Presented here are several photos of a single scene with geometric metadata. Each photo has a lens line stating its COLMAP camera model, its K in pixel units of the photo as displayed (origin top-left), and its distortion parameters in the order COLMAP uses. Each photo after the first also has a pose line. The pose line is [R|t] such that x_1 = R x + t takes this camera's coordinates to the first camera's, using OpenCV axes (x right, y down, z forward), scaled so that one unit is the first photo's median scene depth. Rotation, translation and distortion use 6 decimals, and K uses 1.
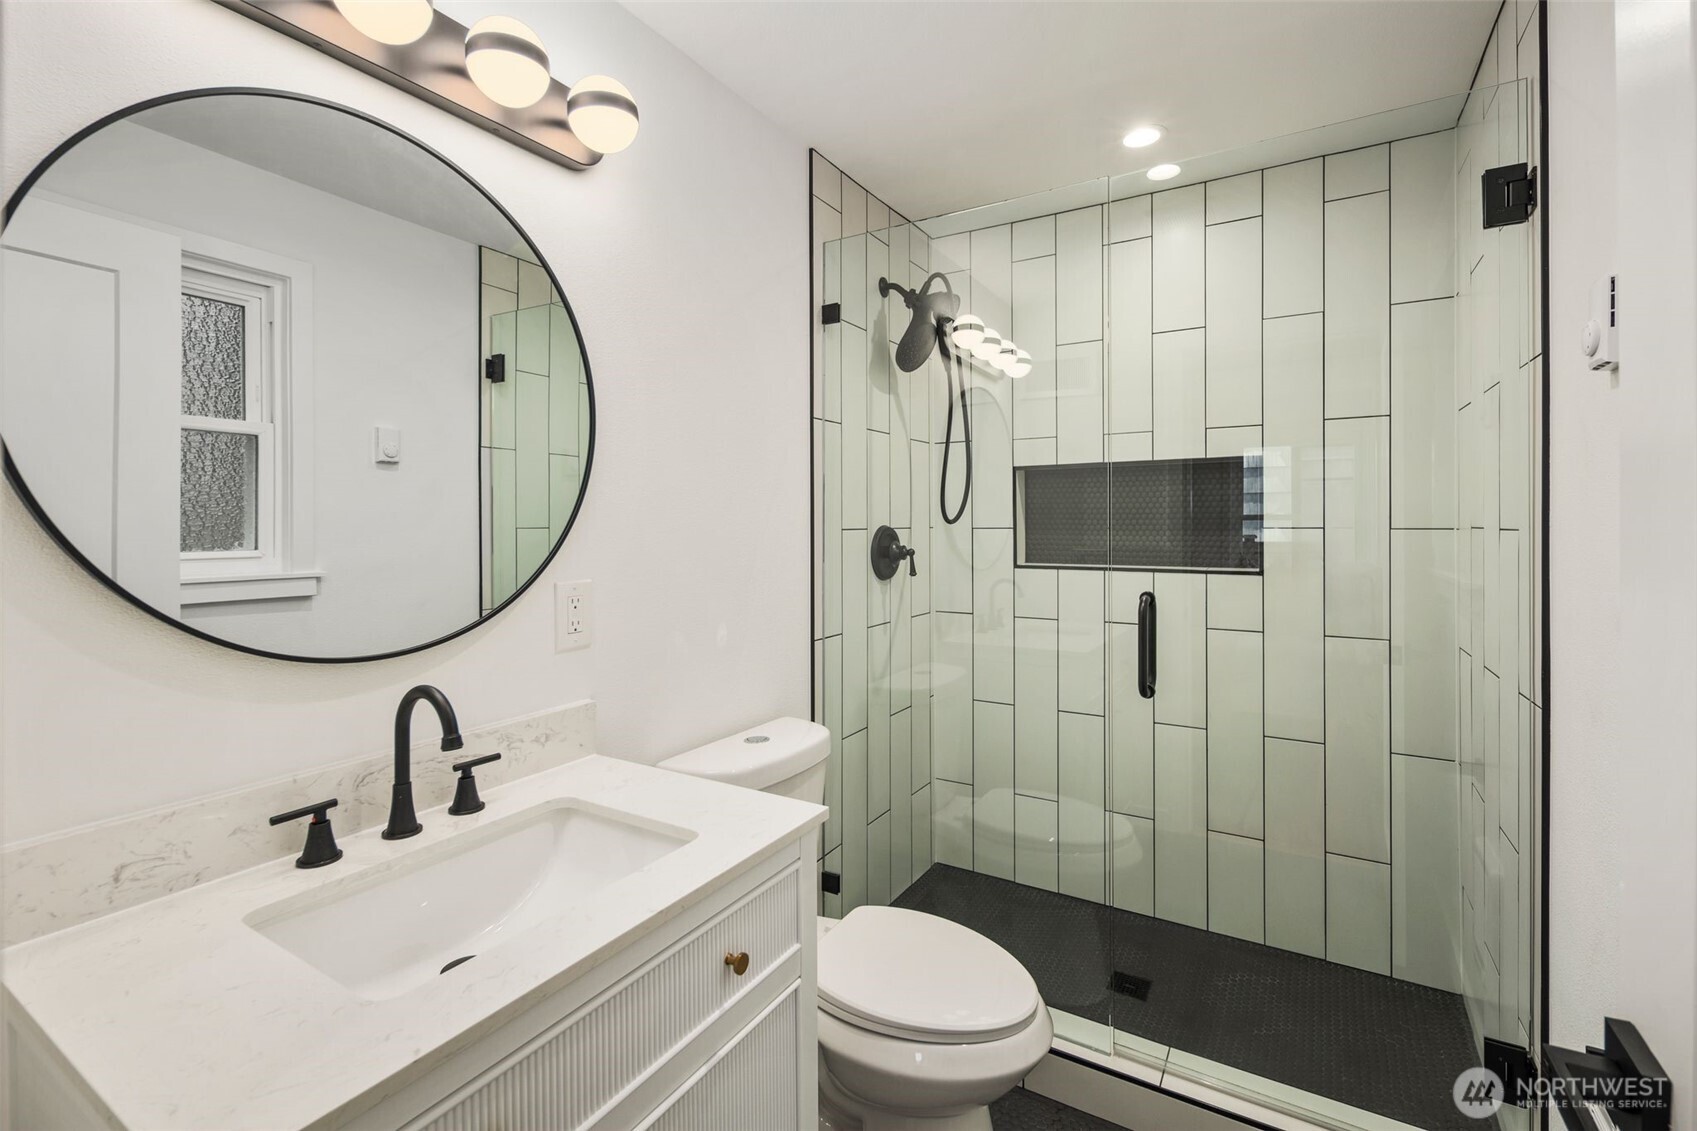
lens RADIAL K [[743.1, 0, 840.7], [0, 743.1, 521.1], [0, 0, 1]] dist [0.010092, -0.004424]
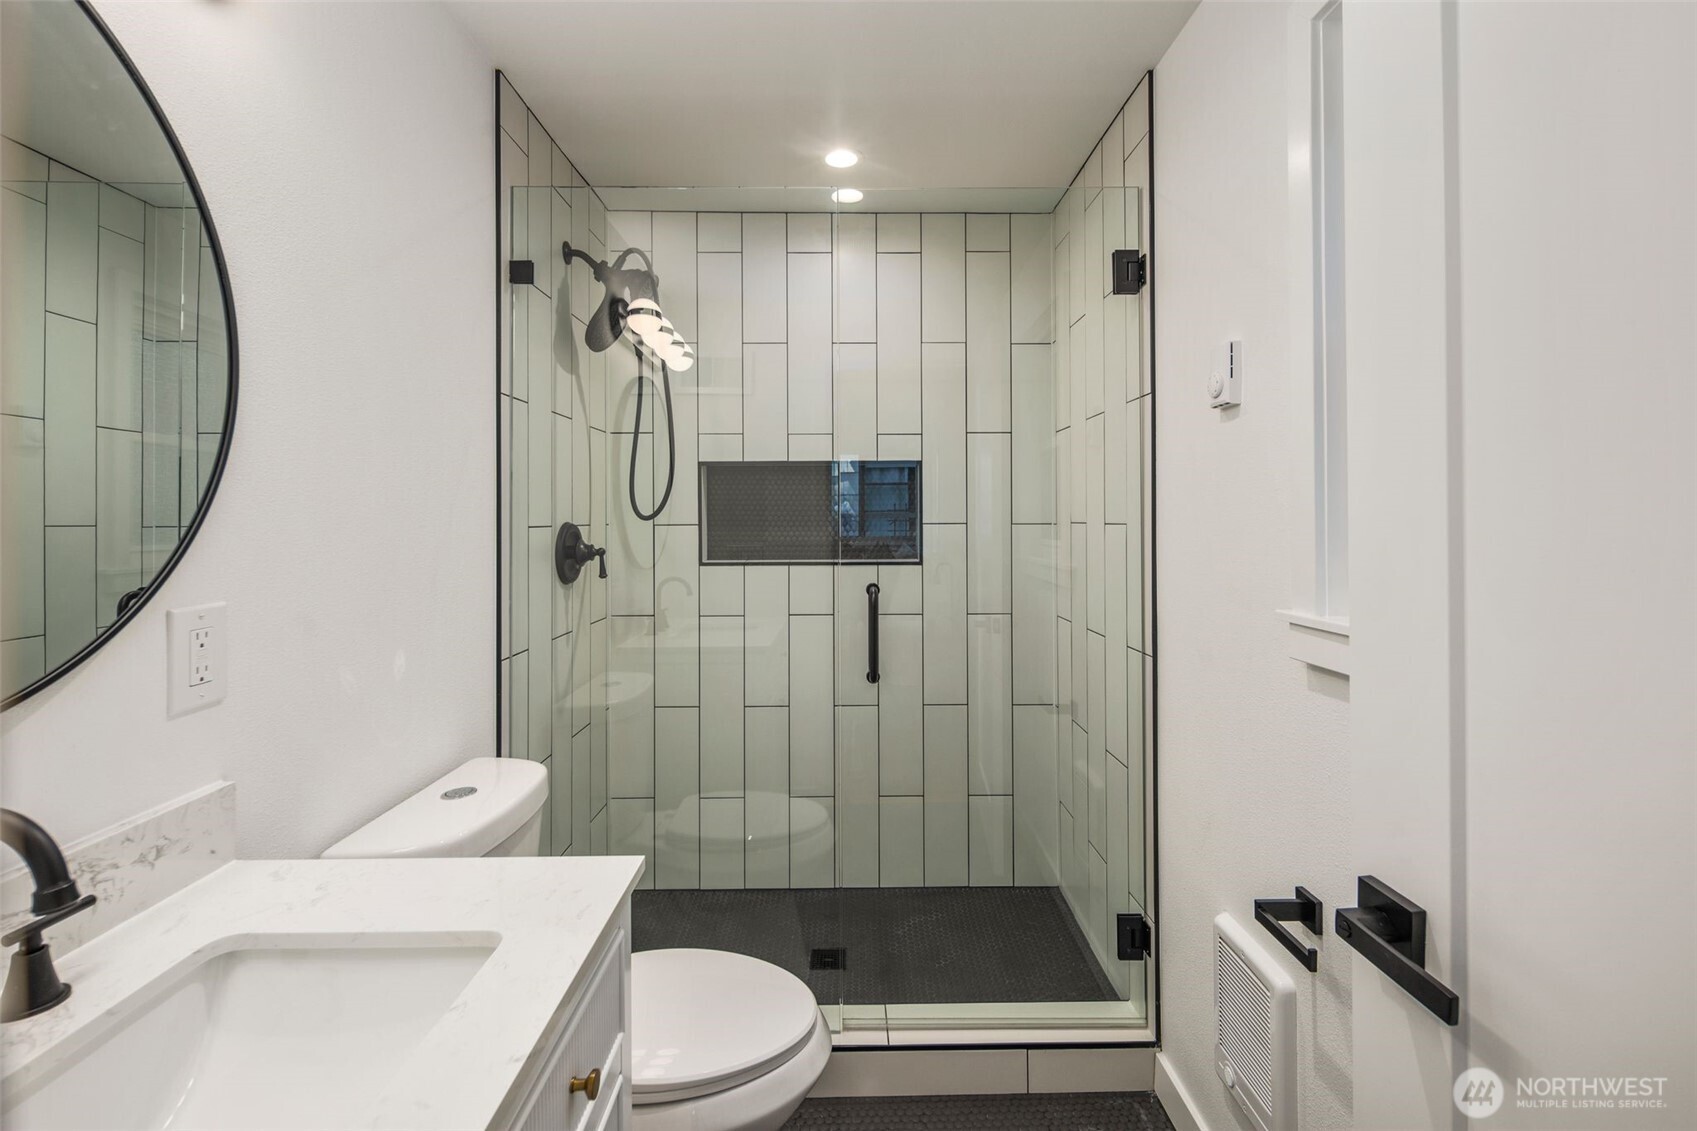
lens RADIAL K [[743.1, 0, 839.9], [0, 743.1, 513.5], [0, 0, 1]] dist [0.010092, -0.004424]
pose [[0.853240, 0.004447, 0.521499, -0.164614], [-0.000916, 0.999975, -0.007029, 0.001801], [-0.521517, 0.005520, 0.853223, 0.101142]]
